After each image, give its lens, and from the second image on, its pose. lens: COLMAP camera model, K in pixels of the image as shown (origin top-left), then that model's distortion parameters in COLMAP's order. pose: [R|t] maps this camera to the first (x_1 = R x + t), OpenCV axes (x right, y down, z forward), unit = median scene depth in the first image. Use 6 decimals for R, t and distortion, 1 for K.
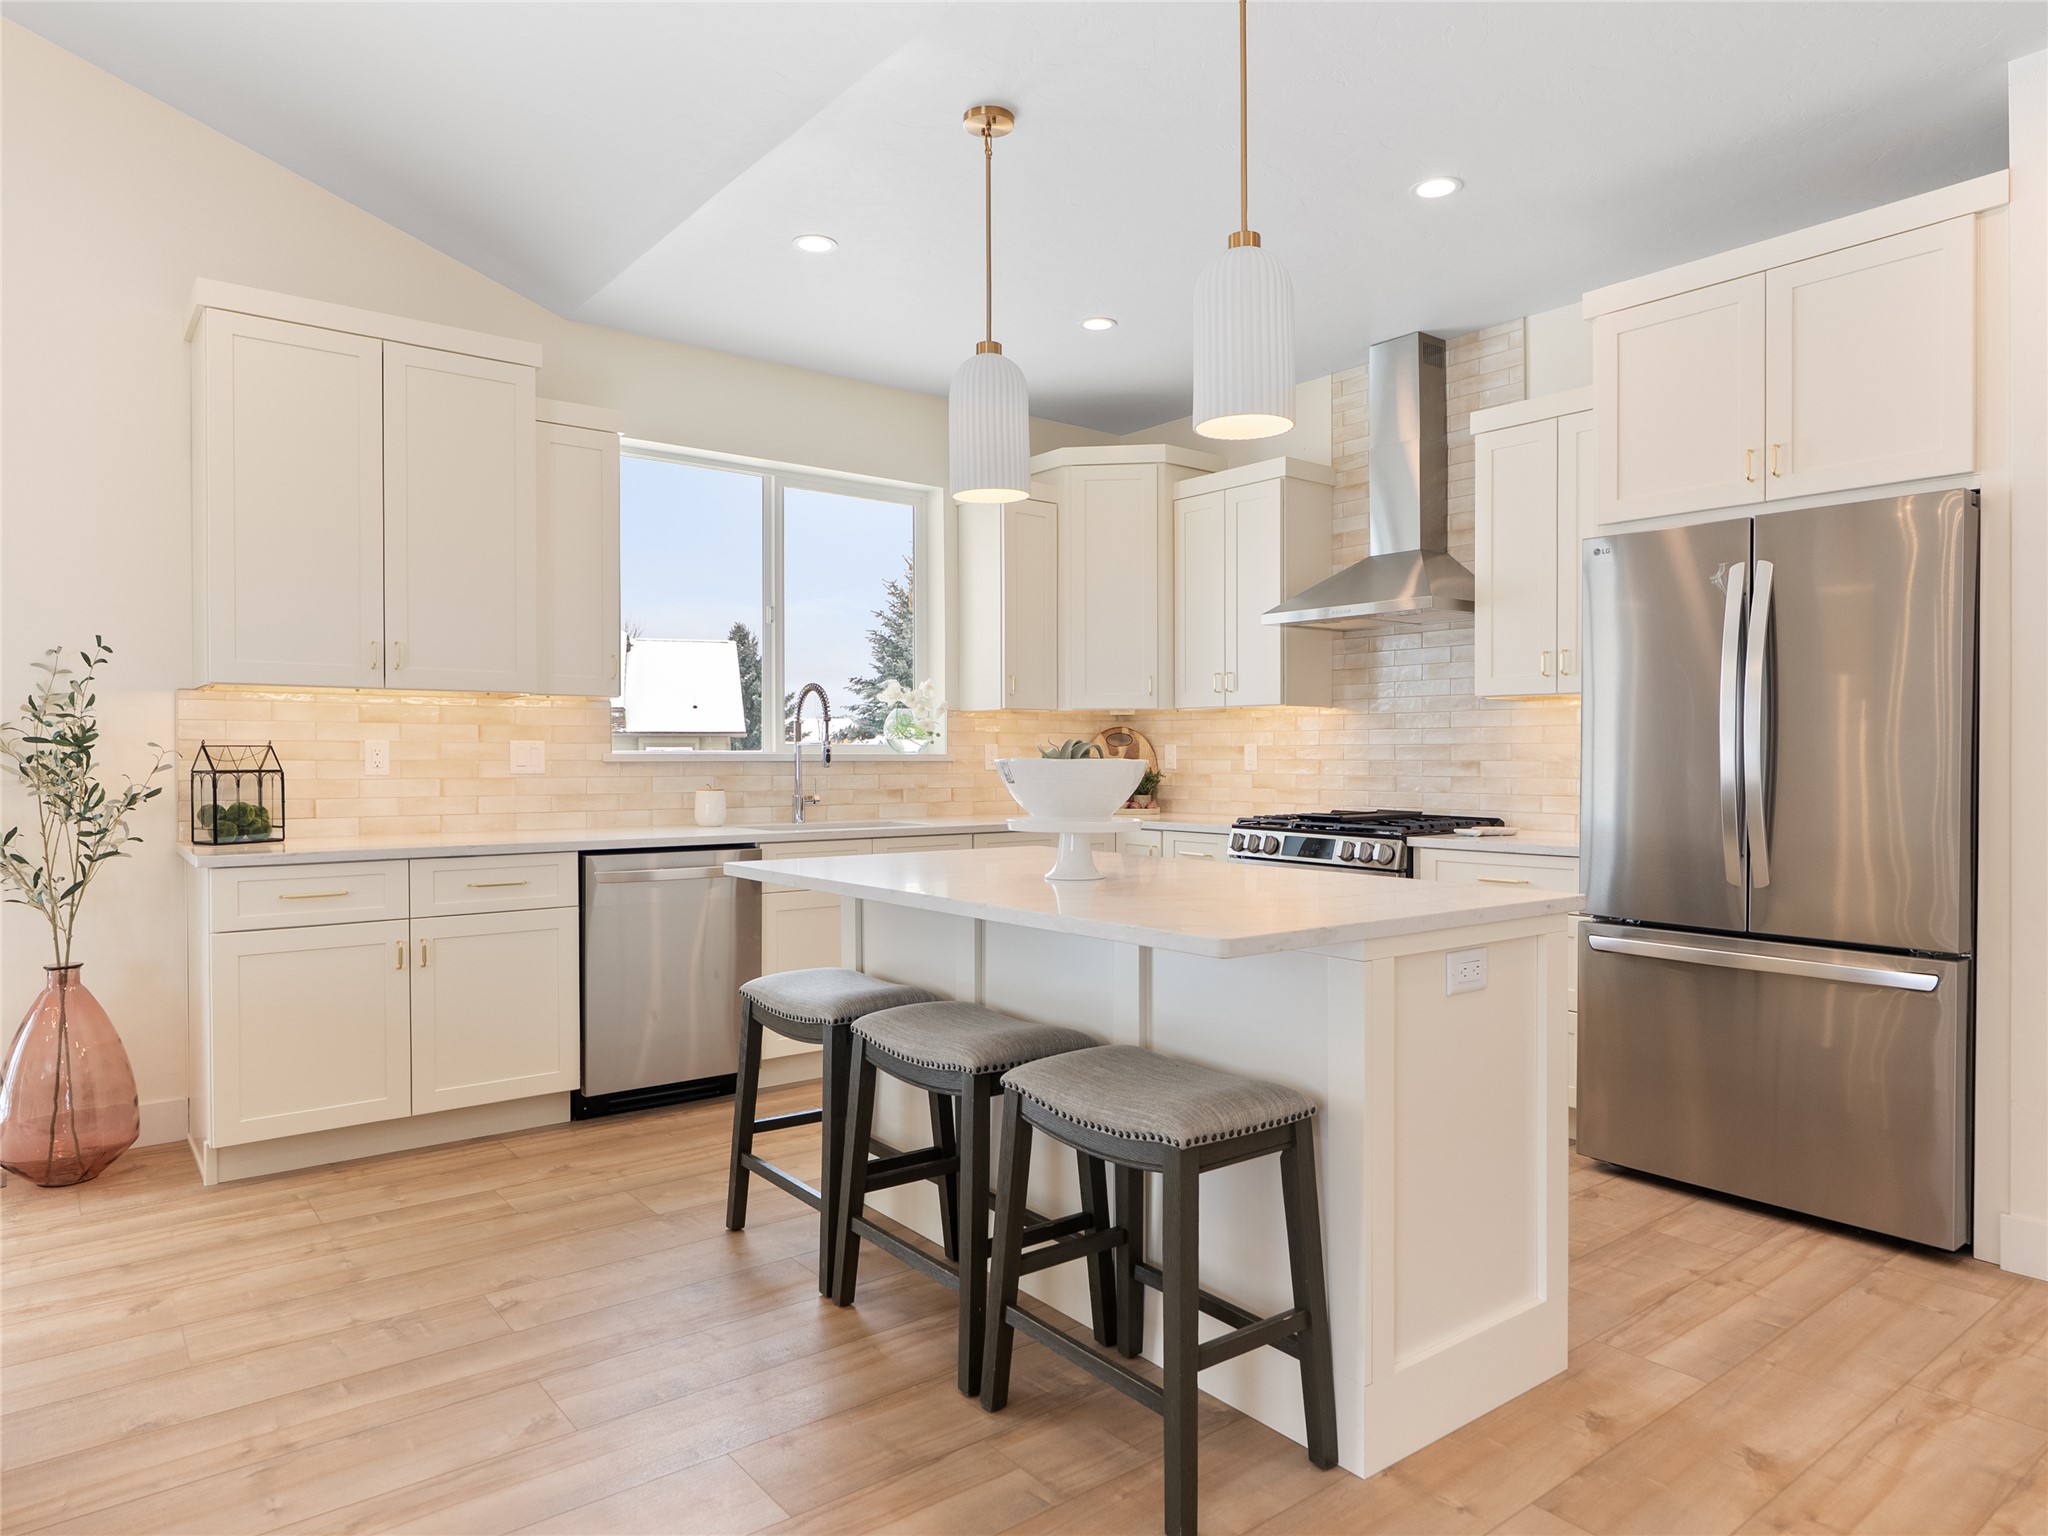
lens RADIAL K [[1250.5, 0, 1011.1], [0, 1250.5, 740.4], [0, 0, 1]] dist [-0.010943, 0.007387]
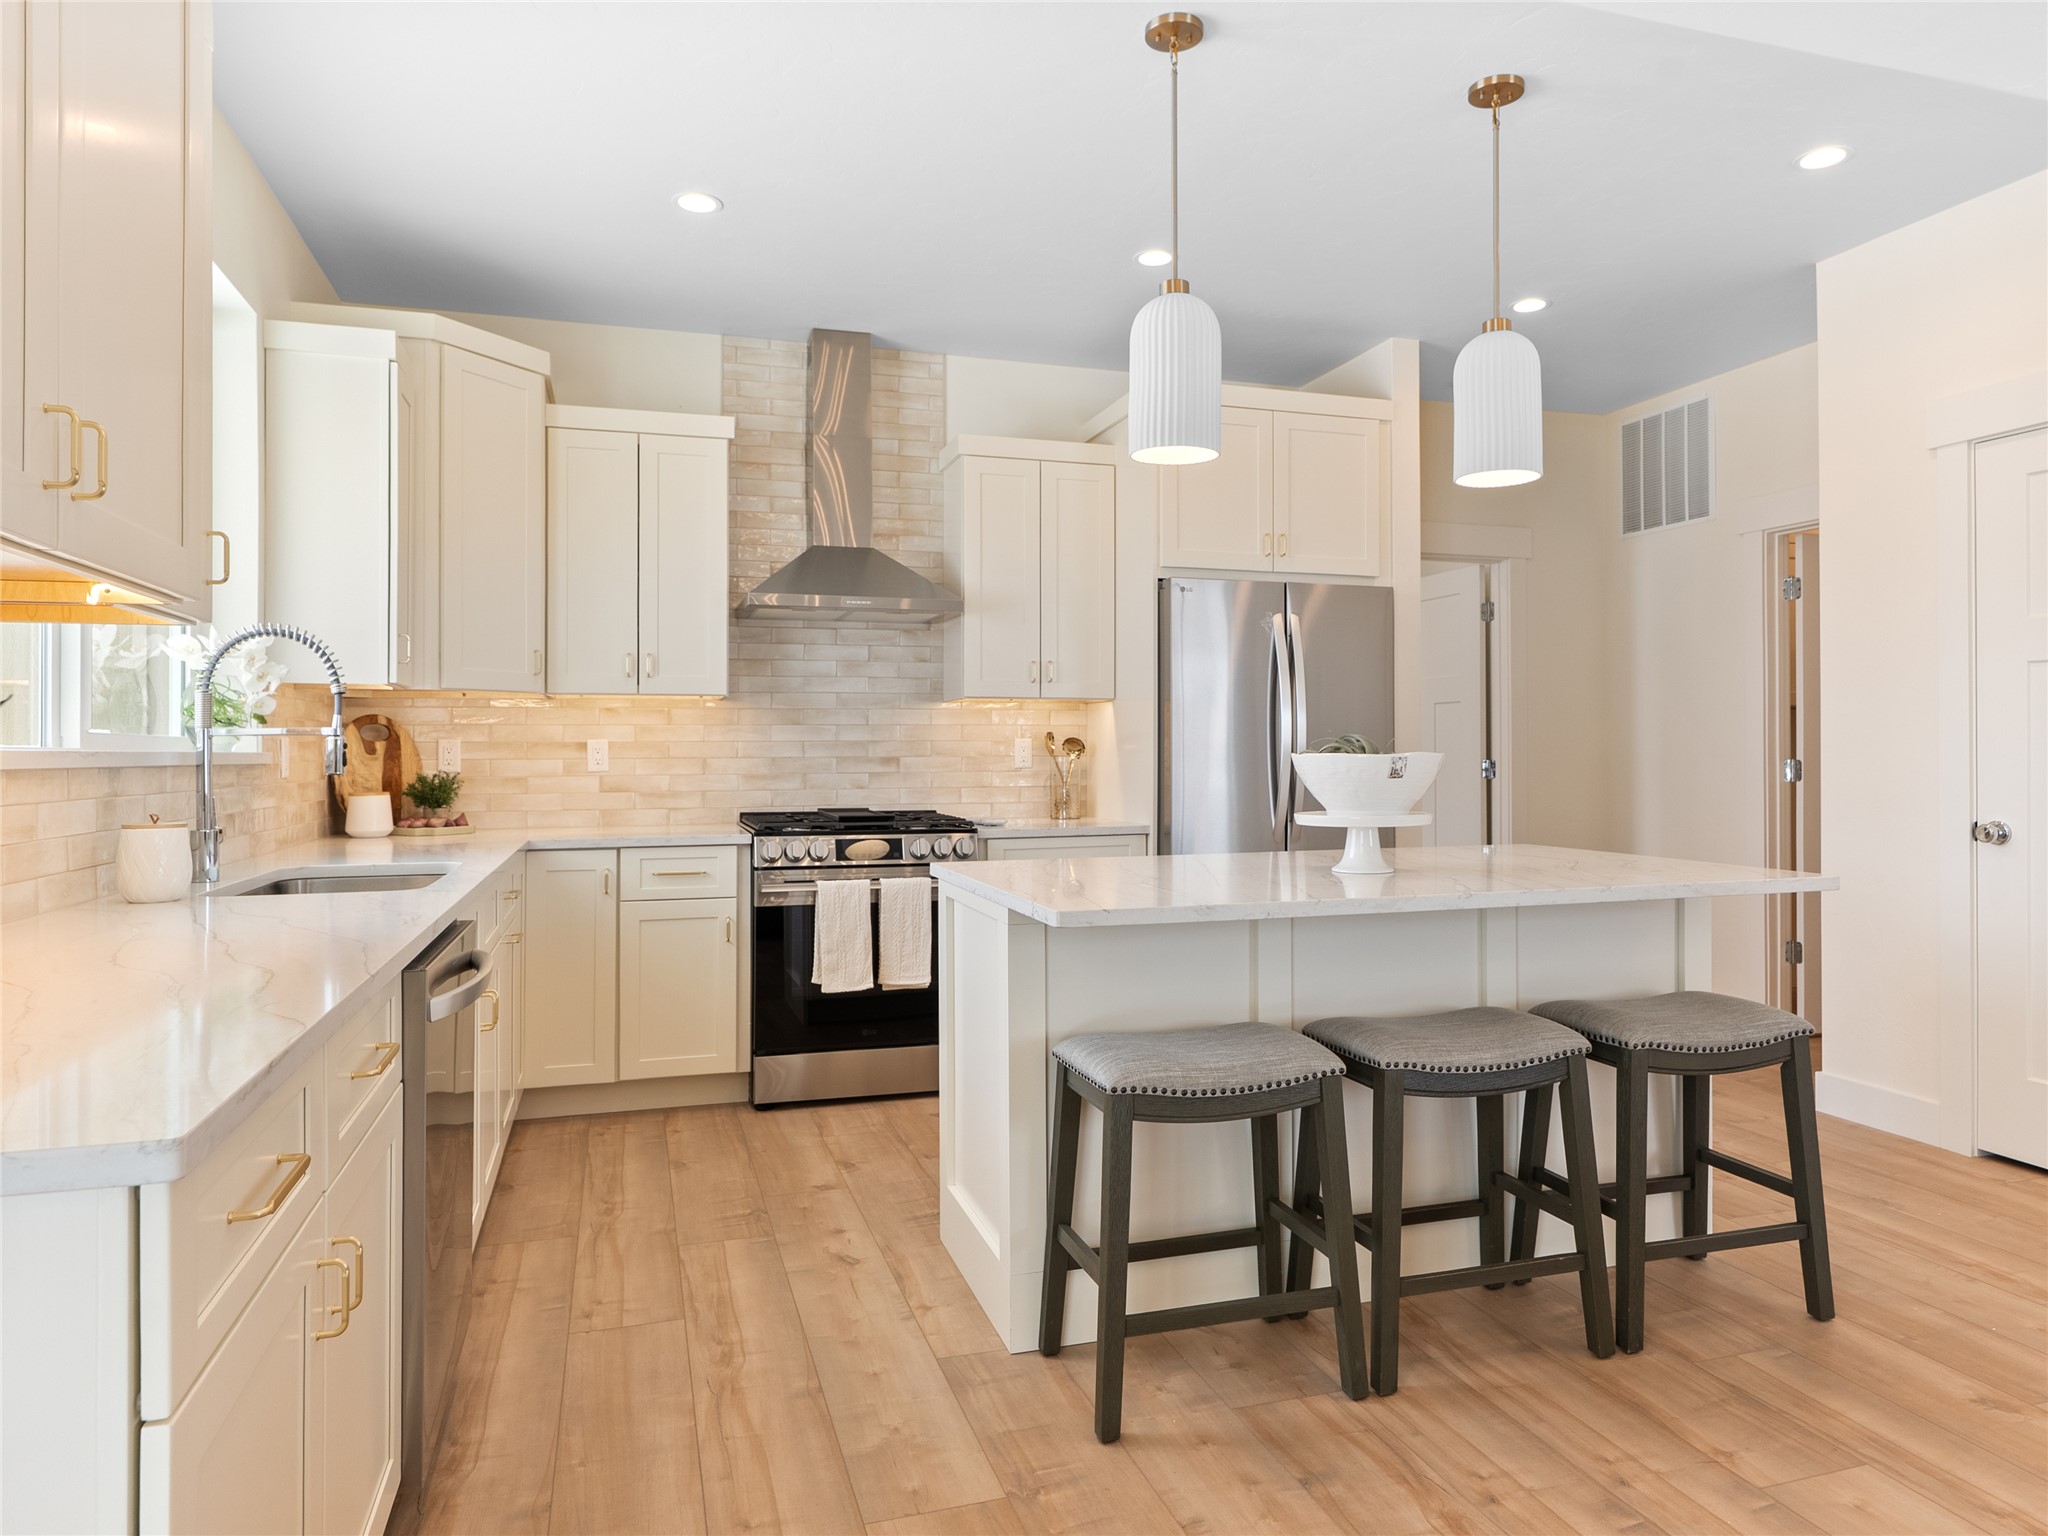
lens RADIAL K [[1250.5, 0, 1017.3], [0, 1250.5, 744.1], [0, 0, 1]] dist [-0.010943, 0.007387]
pose [[0.361631, 0.004497, 0.932311, -0.566747], [-0.006314, 0.999977, -0.002374, 0.007244], [-0.932300, -0.005028, 0.361651, 0.515263]]
